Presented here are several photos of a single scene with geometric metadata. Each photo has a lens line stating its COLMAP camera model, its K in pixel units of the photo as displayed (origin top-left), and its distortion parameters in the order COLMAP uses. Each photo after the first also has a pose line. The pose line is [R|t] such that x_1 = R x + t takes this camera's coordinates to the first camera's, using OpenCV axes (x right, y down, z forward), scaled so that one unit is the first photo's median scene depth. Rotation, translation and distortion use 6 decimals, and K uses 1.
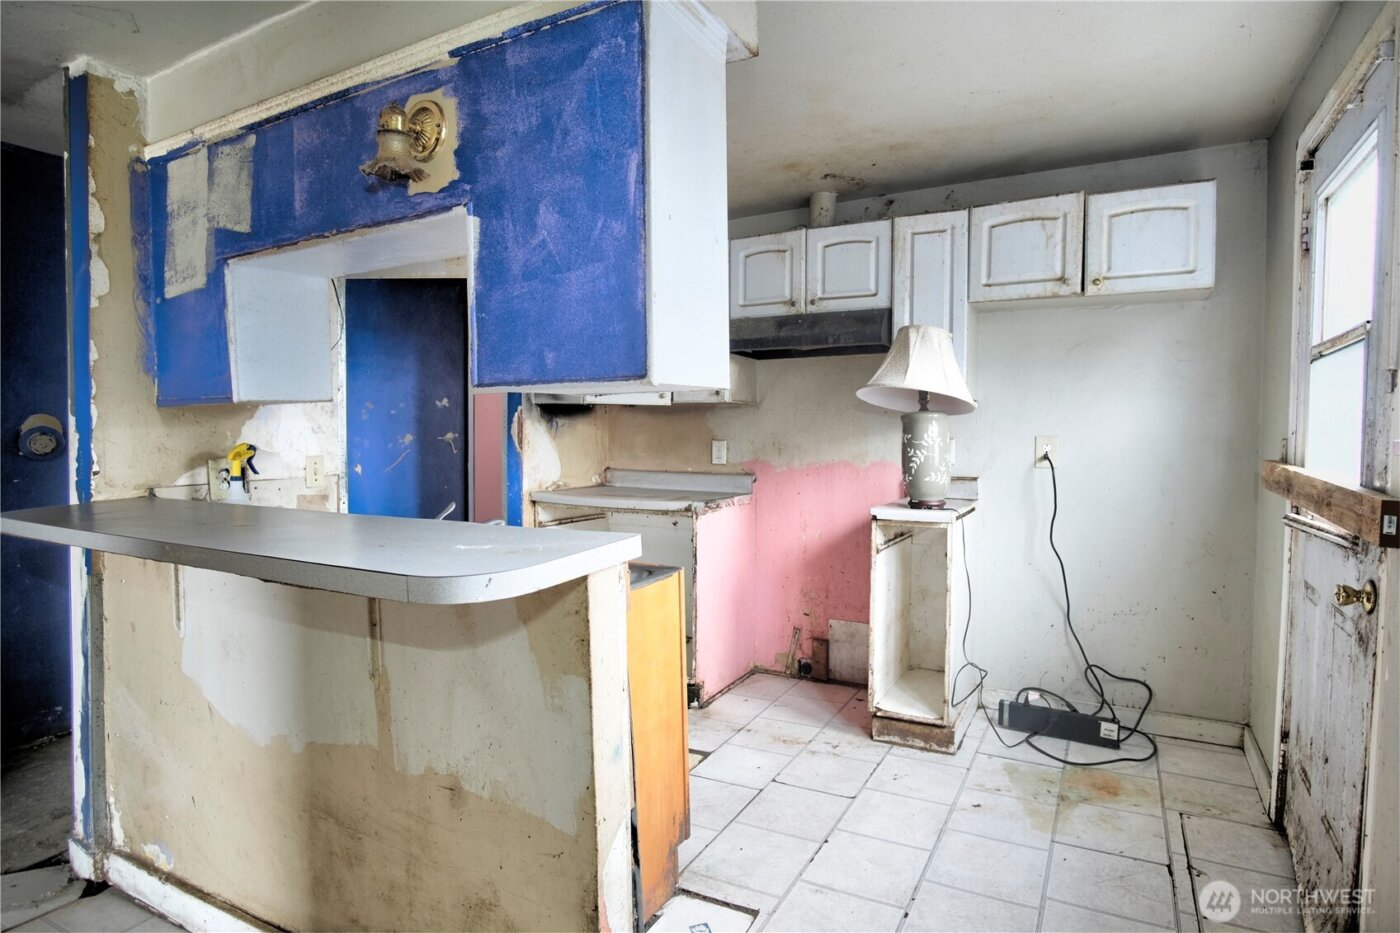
lens RADIAL K [[757.1, 0, 705.3], [0, 757.1, 468.2], [0, 0, 1]] dist [-0.032160, 0.007623]
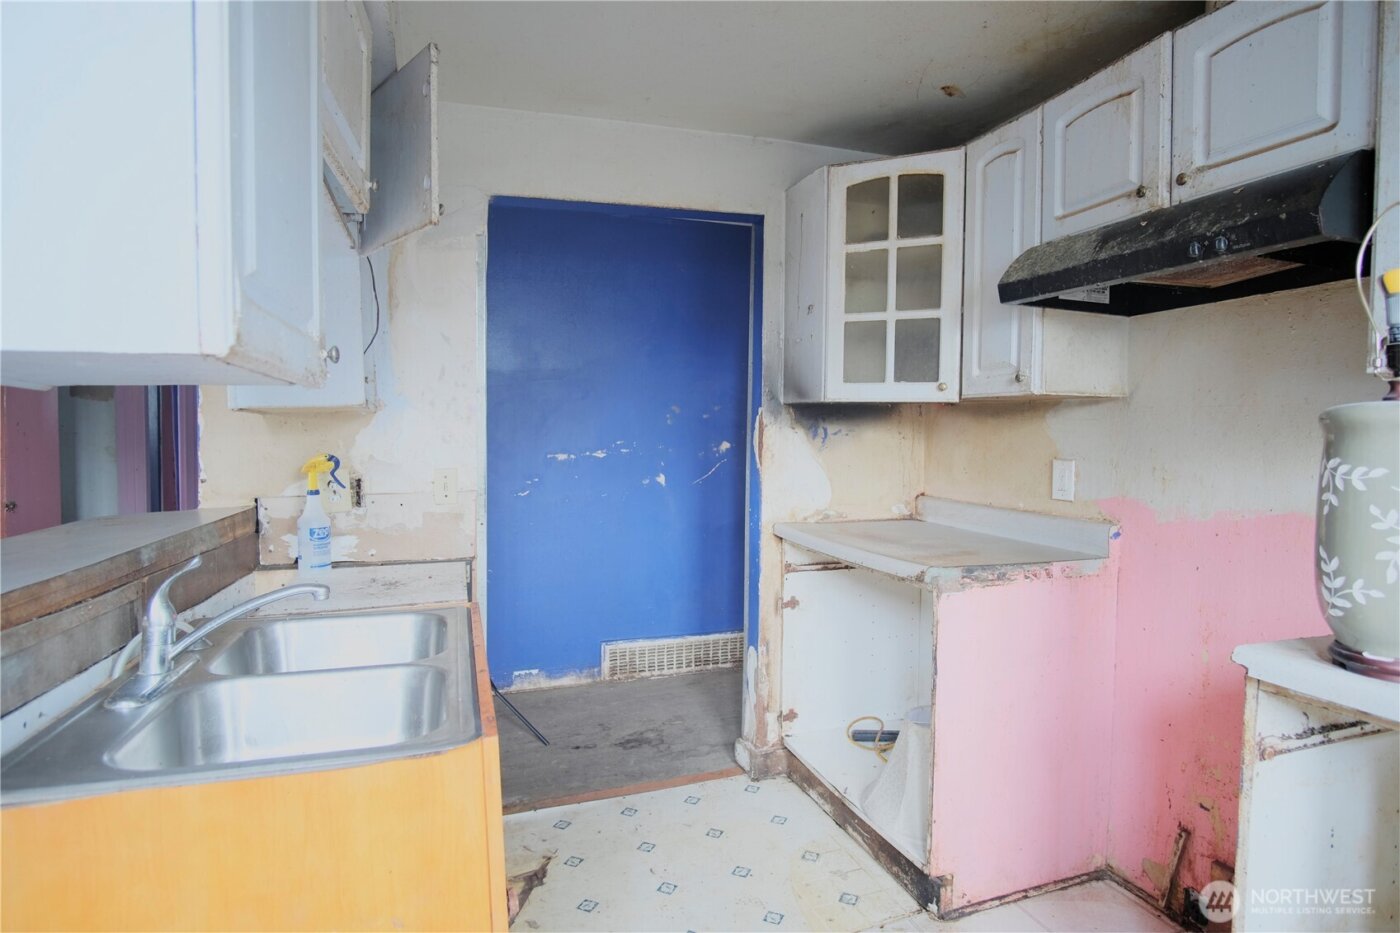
lens RADIAL K [[757.1, 0, 695.2], [0, 757.1, 464.1], [0, 0, 1]] dist [-0.032160, 0.007623]
pose [[0.745009, 0.032136, -0.666280, 0.222710], [-0.038417, 0.999248, 0.005239, -0.029440], [0.665948, 0.021694, 0.745683, 0.428087]]
